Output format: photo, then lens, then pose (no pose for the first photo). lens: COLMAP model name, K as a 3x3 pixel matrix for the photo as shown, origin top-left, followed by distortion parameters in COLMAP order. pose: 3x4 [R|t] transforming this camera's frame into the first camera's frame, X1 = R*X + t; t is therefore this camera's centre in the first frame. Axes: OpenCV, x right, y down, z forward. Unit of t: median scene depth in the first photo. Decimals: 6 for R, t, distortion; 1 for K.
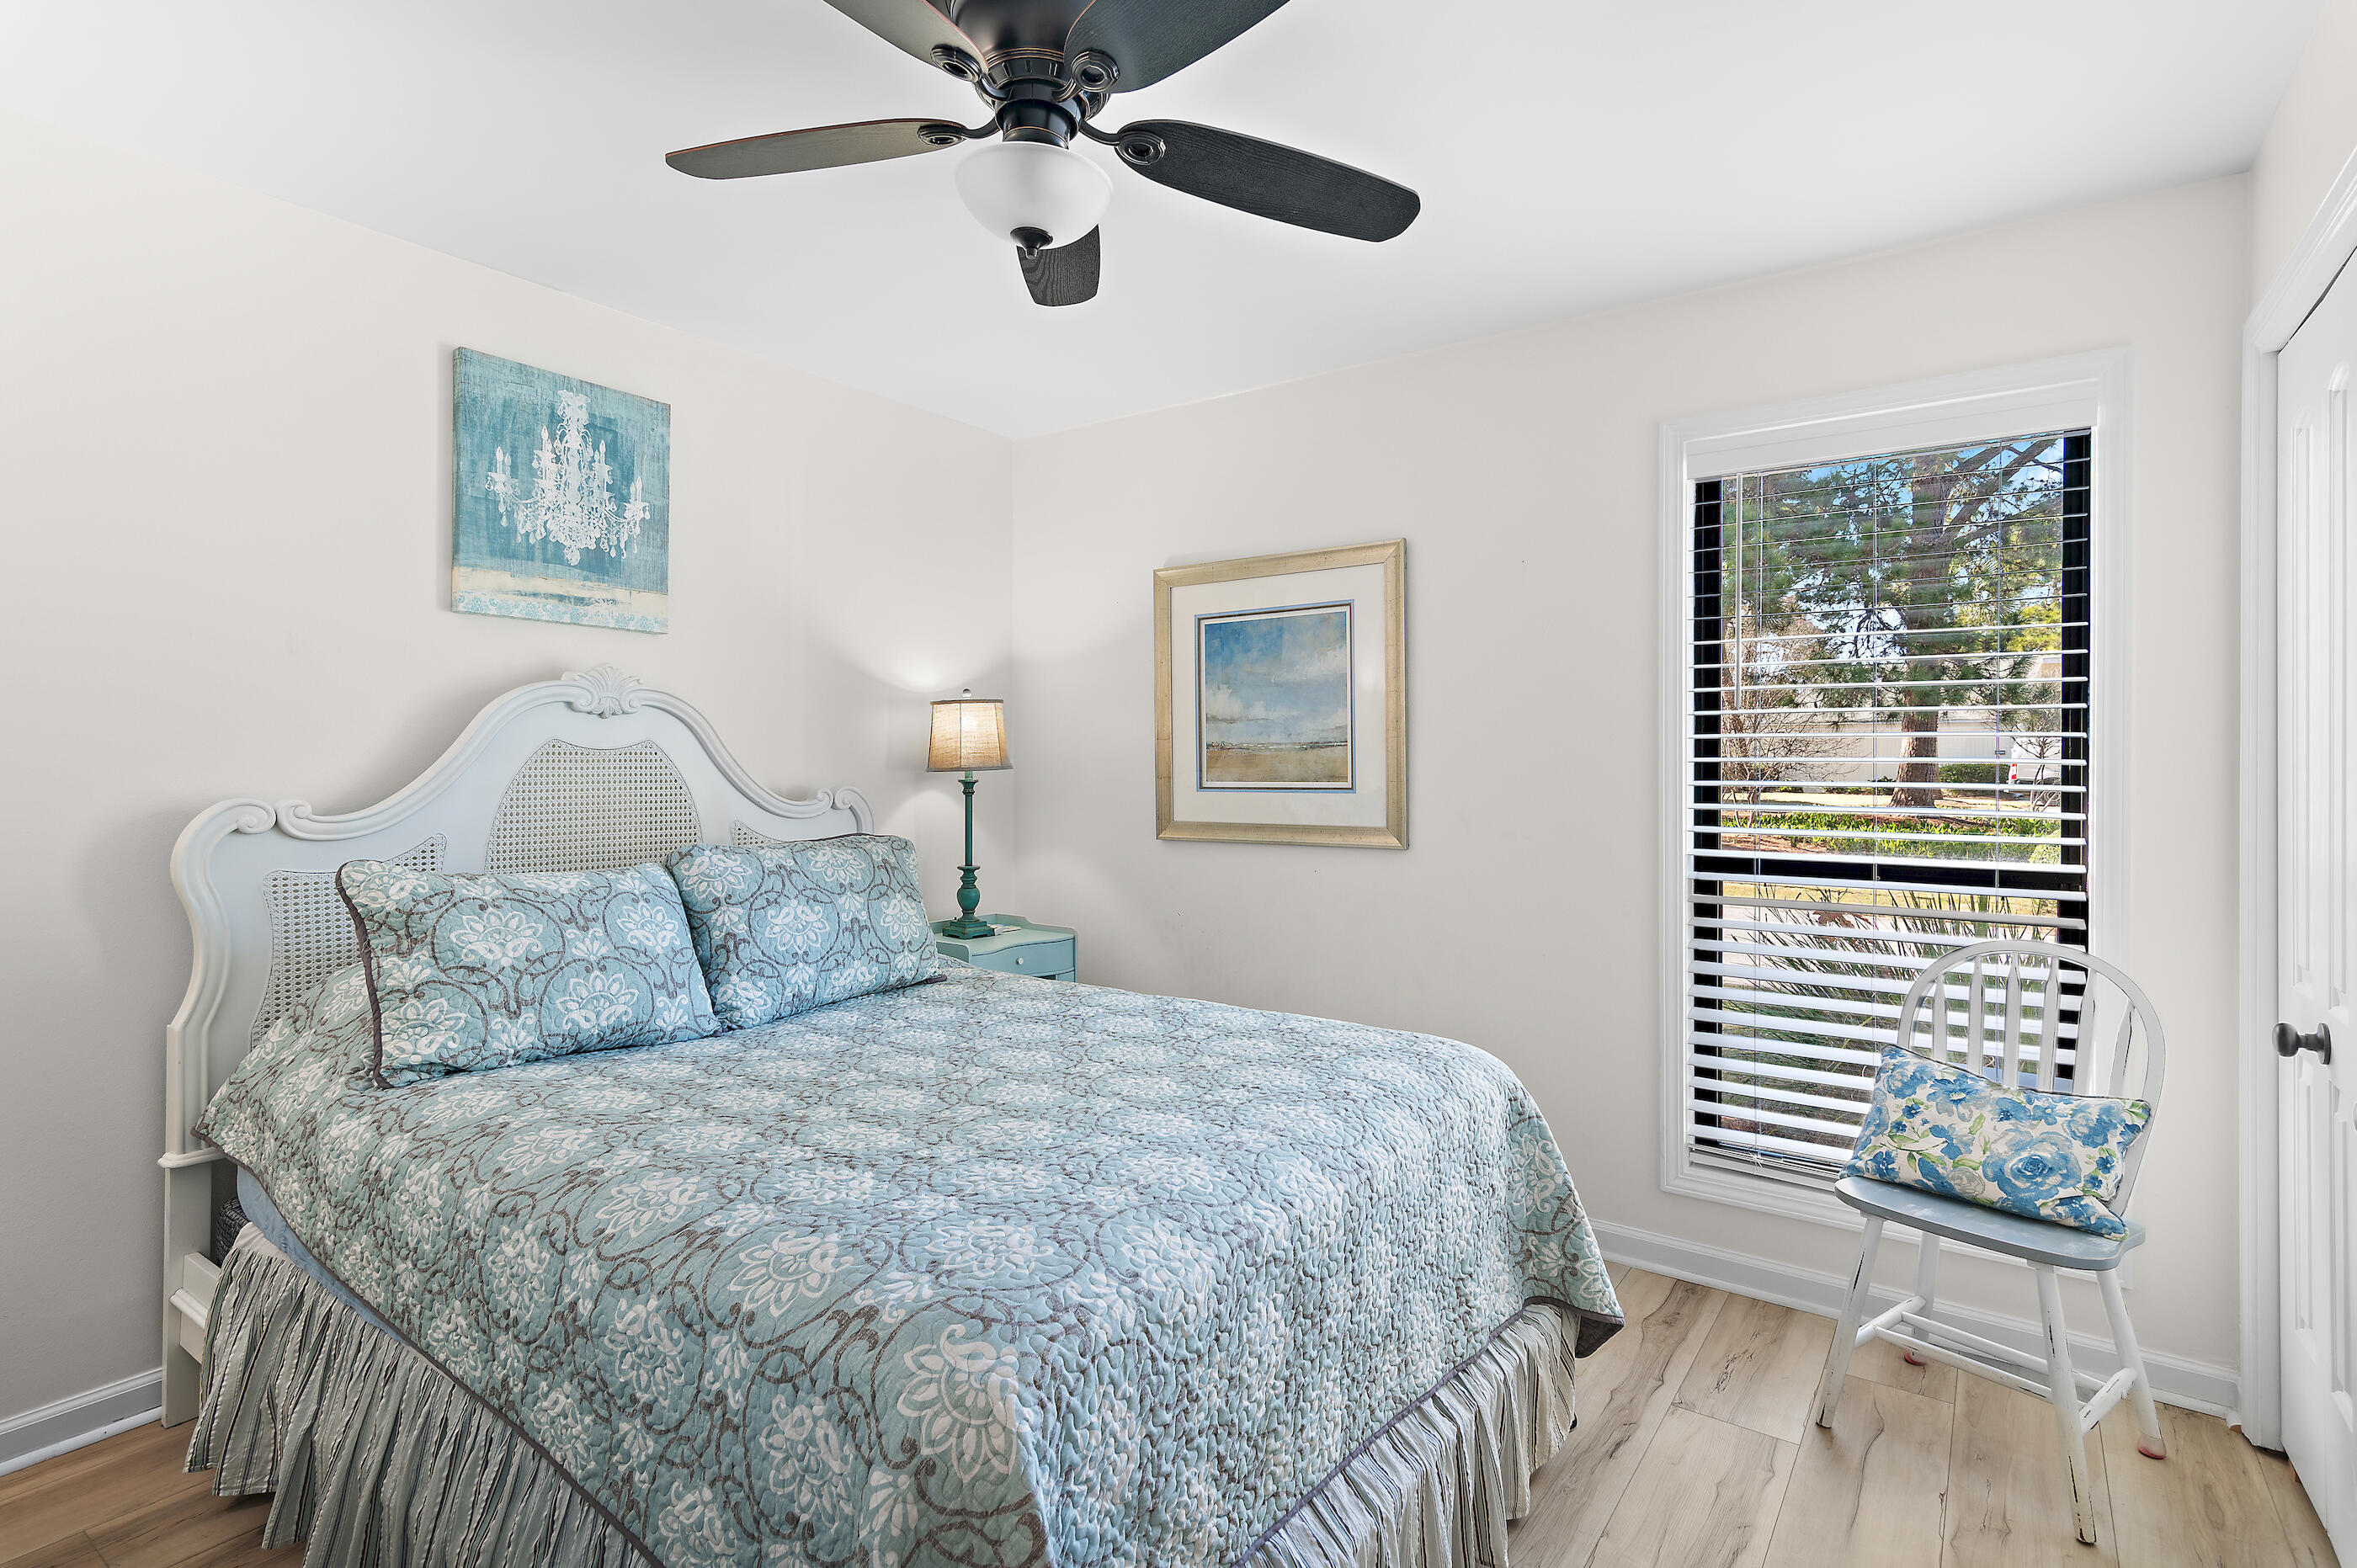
lens RADIAL K [[1140.8, 0, 1181.1], [0, 1140.8, 770.4], [0, 0, 1]] dist [0.016040, 0.000260]
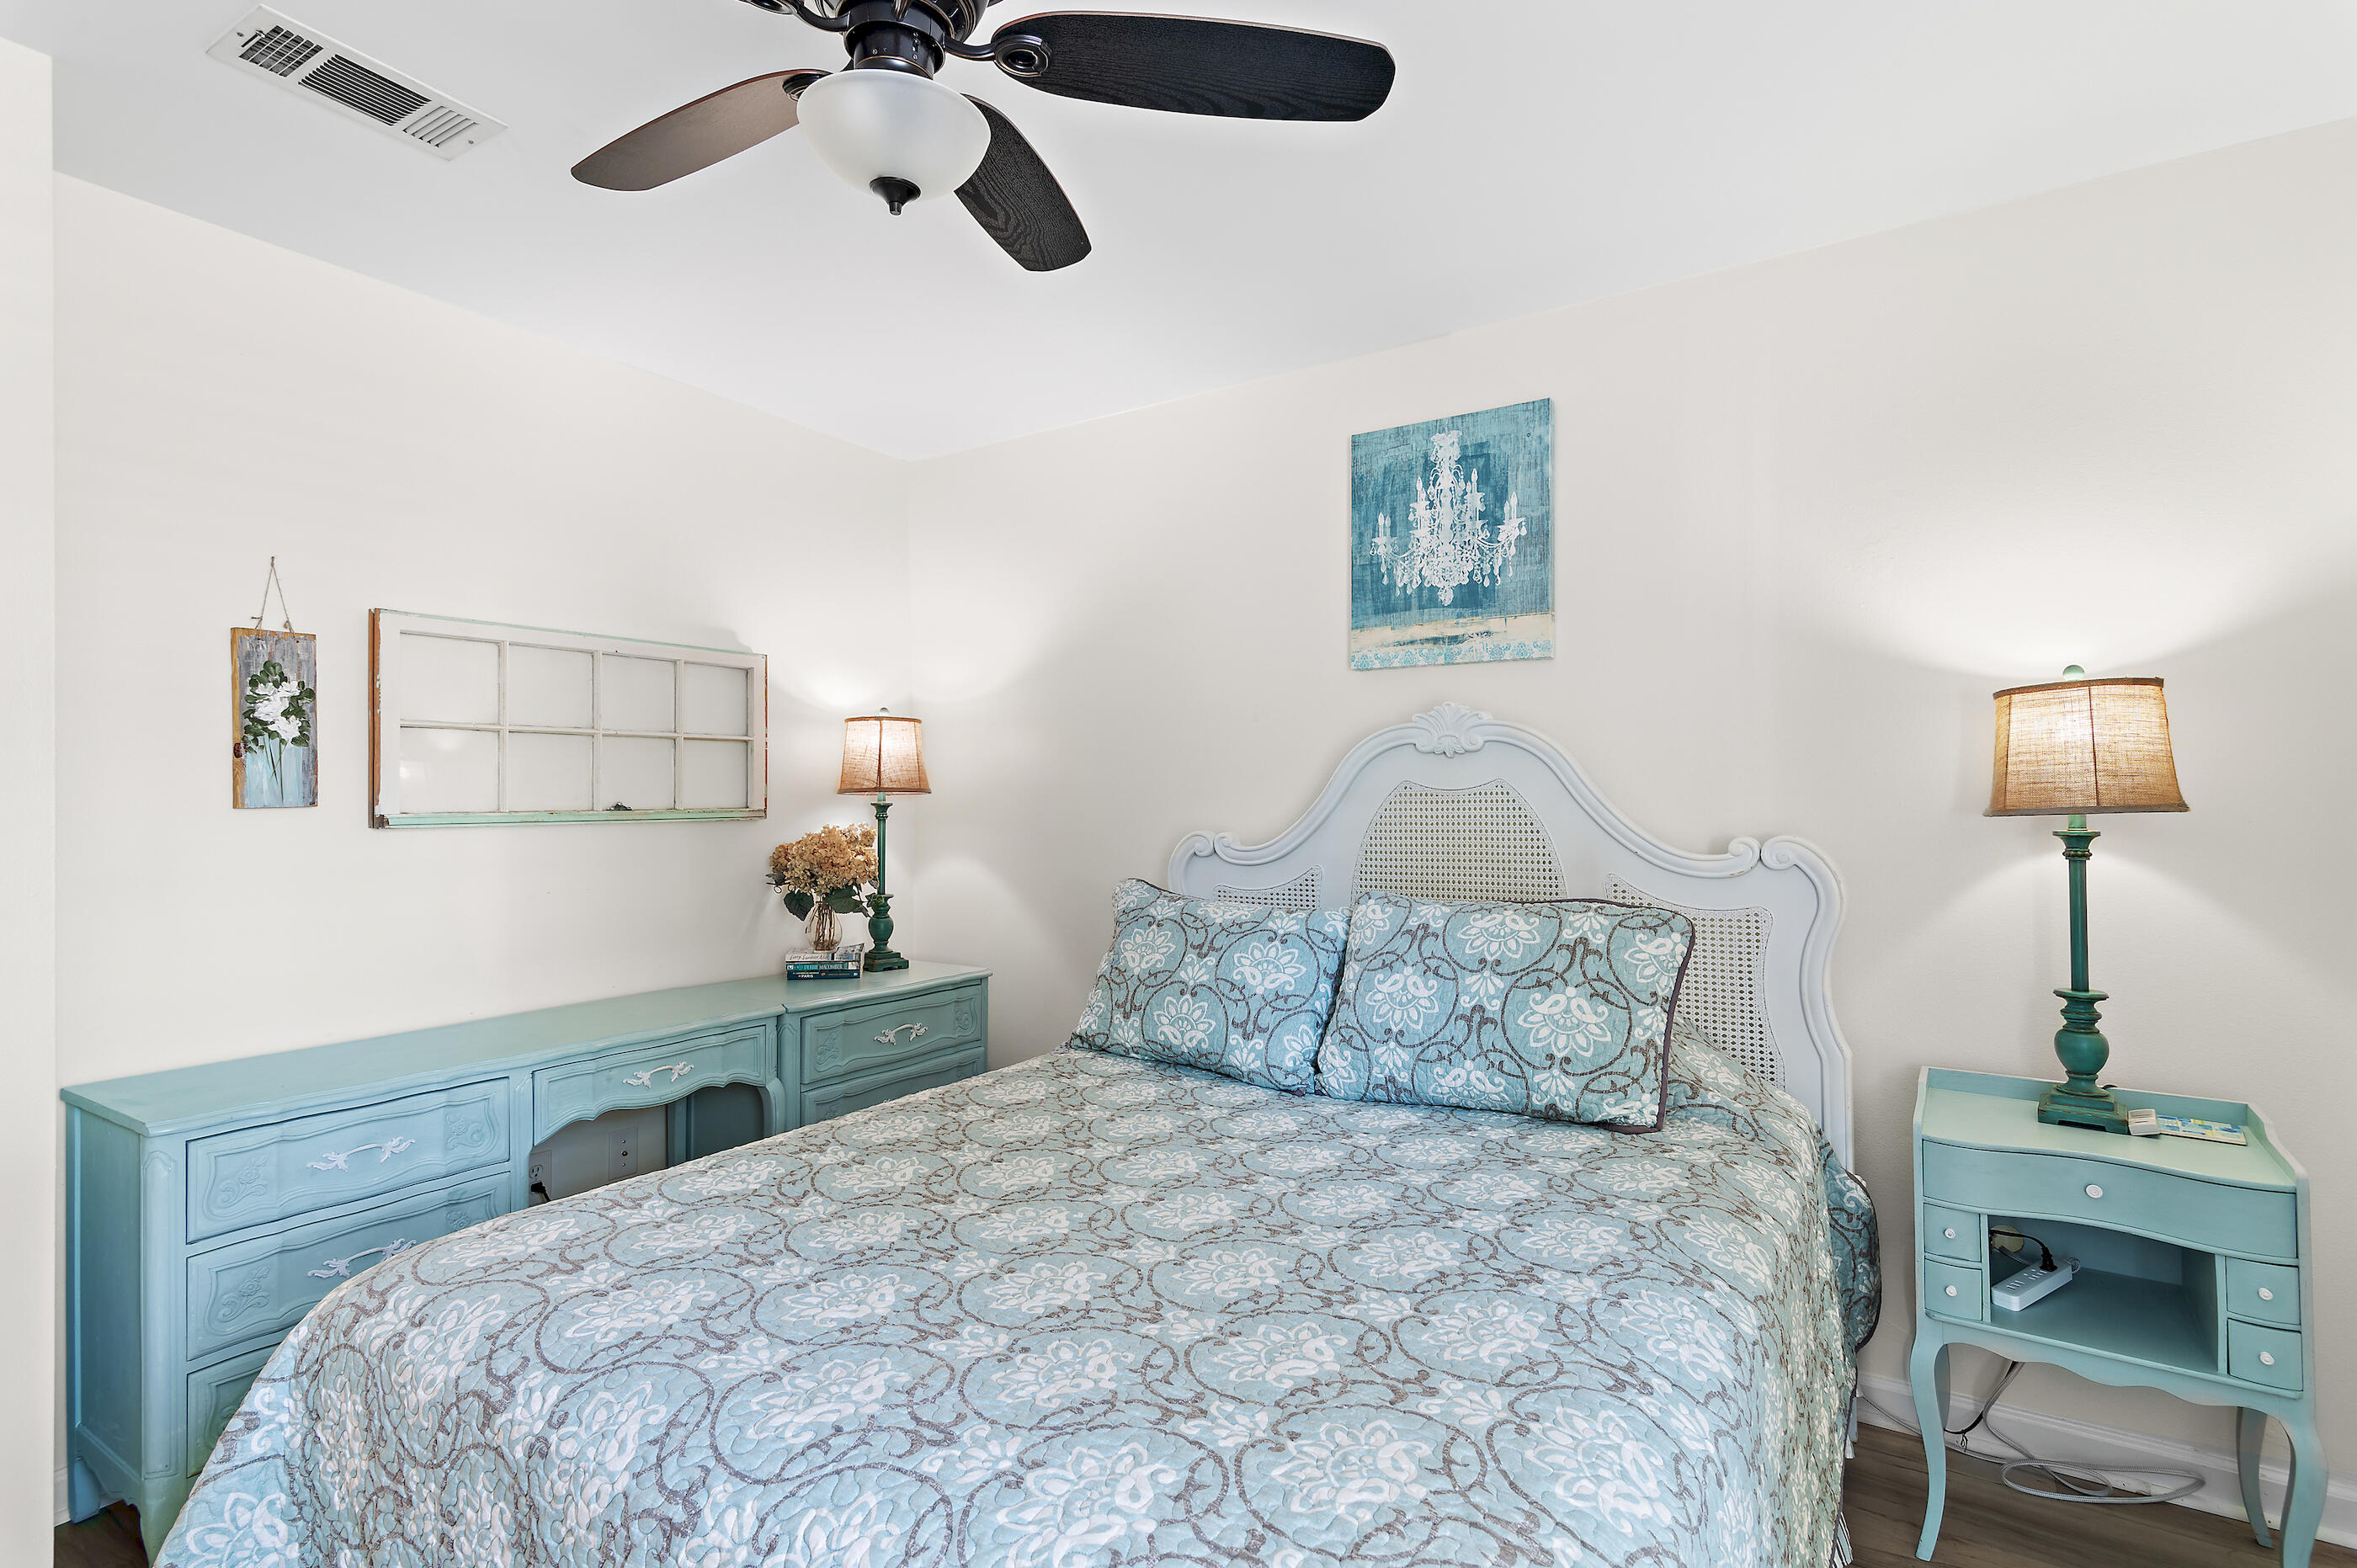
lens RADIAL K [[1140.8, 0, 1177.2], [0, 1140.8, 790.8], [0, 0, 1]] dist [0.016040, 0.000260]
pose [[0.053371, -0.013116, -0.998489, 0.451378], [-0.000972, 0.999913, -0.013187, -0.004571], [0.998574, 0.001674, 0.053354, 0.722051]]
